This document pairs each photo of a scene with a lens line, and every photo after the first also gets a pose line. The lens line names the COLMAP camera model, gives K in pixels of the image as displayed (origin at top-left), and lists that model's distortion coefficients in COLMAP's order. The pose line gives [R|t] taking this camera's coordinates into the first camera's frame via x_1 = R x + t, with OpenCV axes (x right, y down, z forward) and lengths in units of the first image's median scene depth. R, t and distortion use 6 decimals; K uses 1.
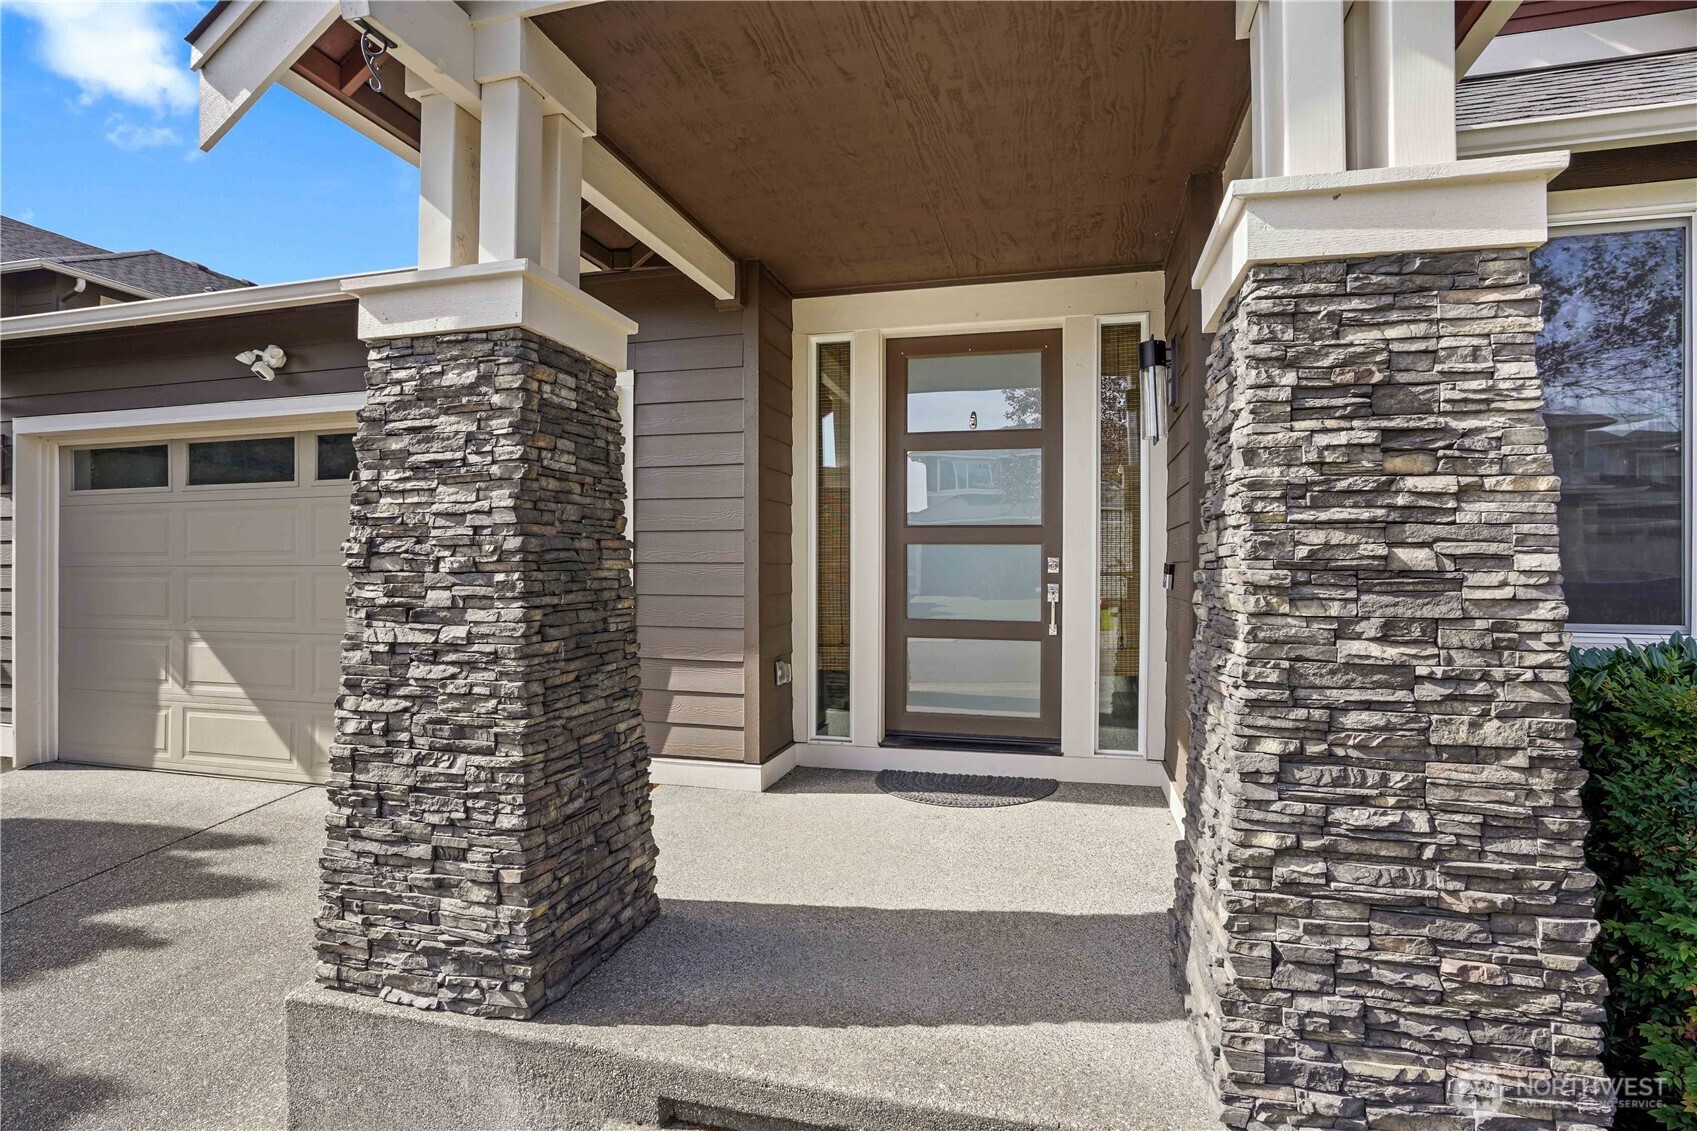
lens RADIAL K [[844.0, 0, 854.8], [0, 844.0, 561.6], [0, 0, 1]] dist [-0.039746, 0.014940]
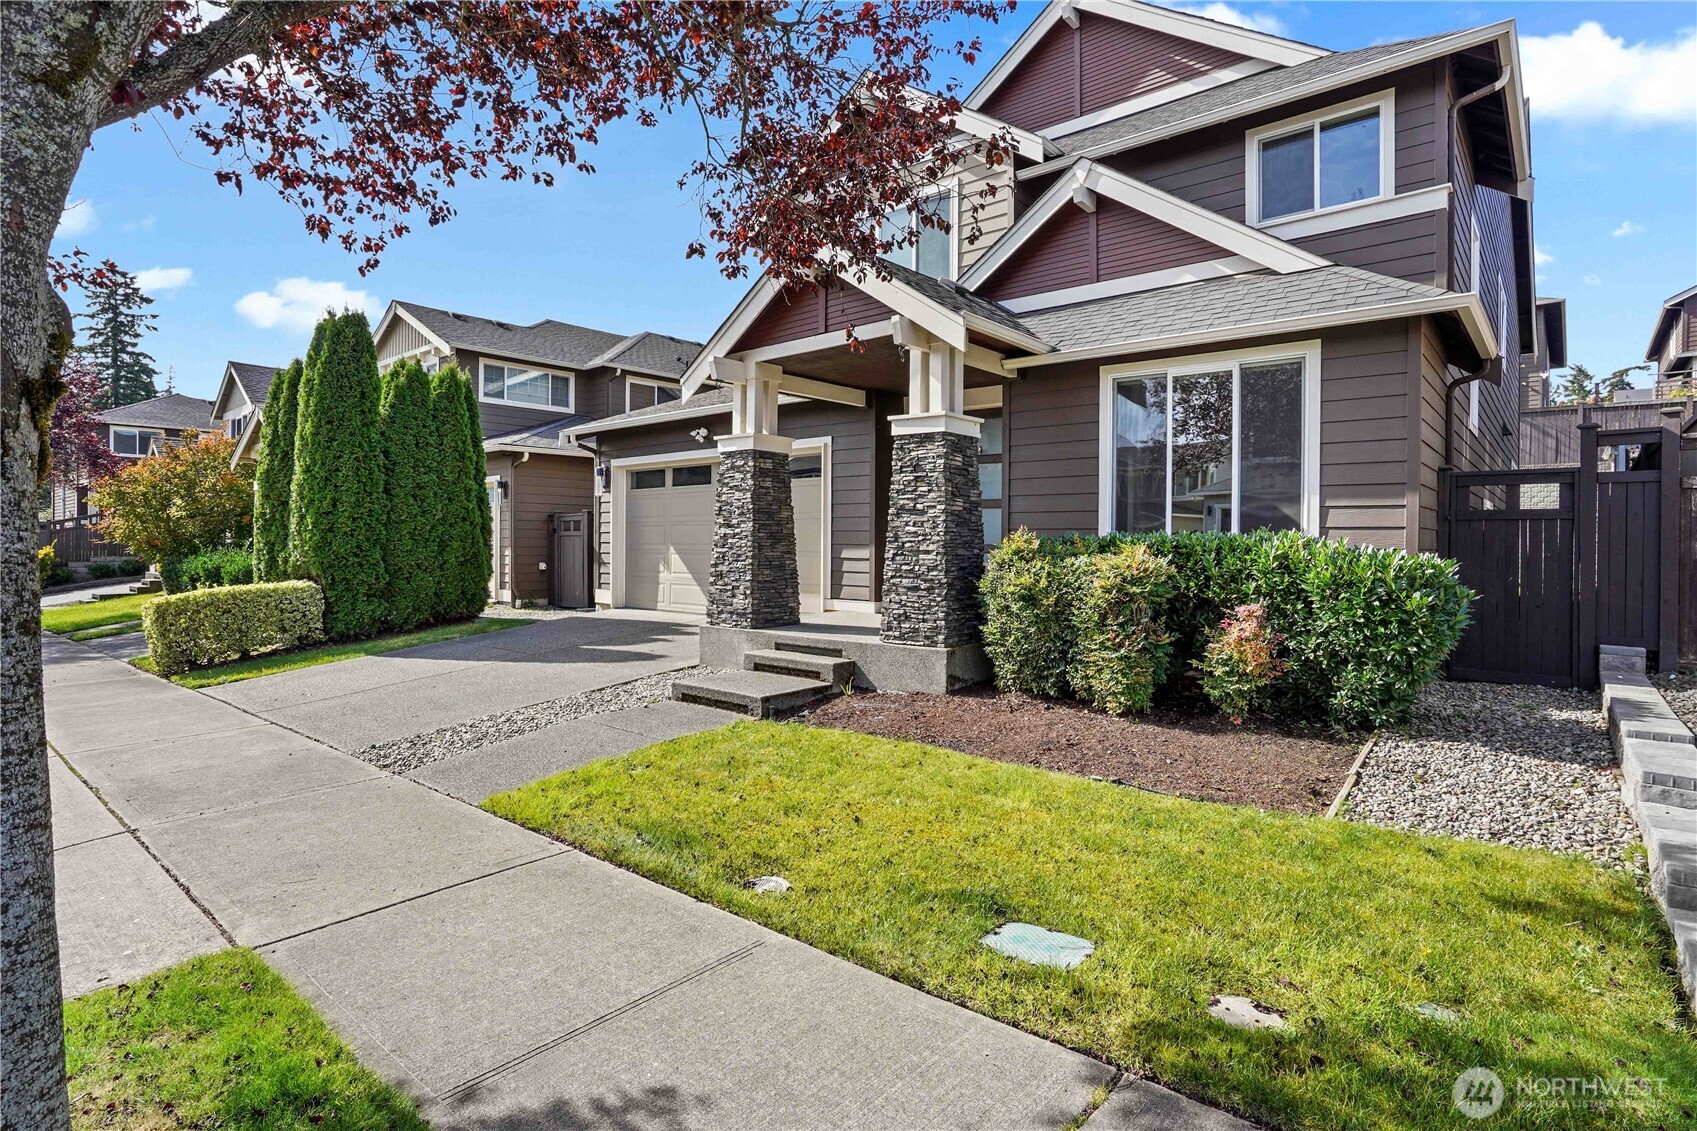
lens RADIAL K [[844.0, 0, 885.0], [0, 844.0, 553.7], [0, 0, 1]] dist [-0.039746, 0.014940]
pose [[0.915390, 0.011908, -0.402392, 1.721438], [-0.004675, 0.999809, 0.018953, 0.118321], [0.402541, -0.015468, 0.915271, -2.301604]]
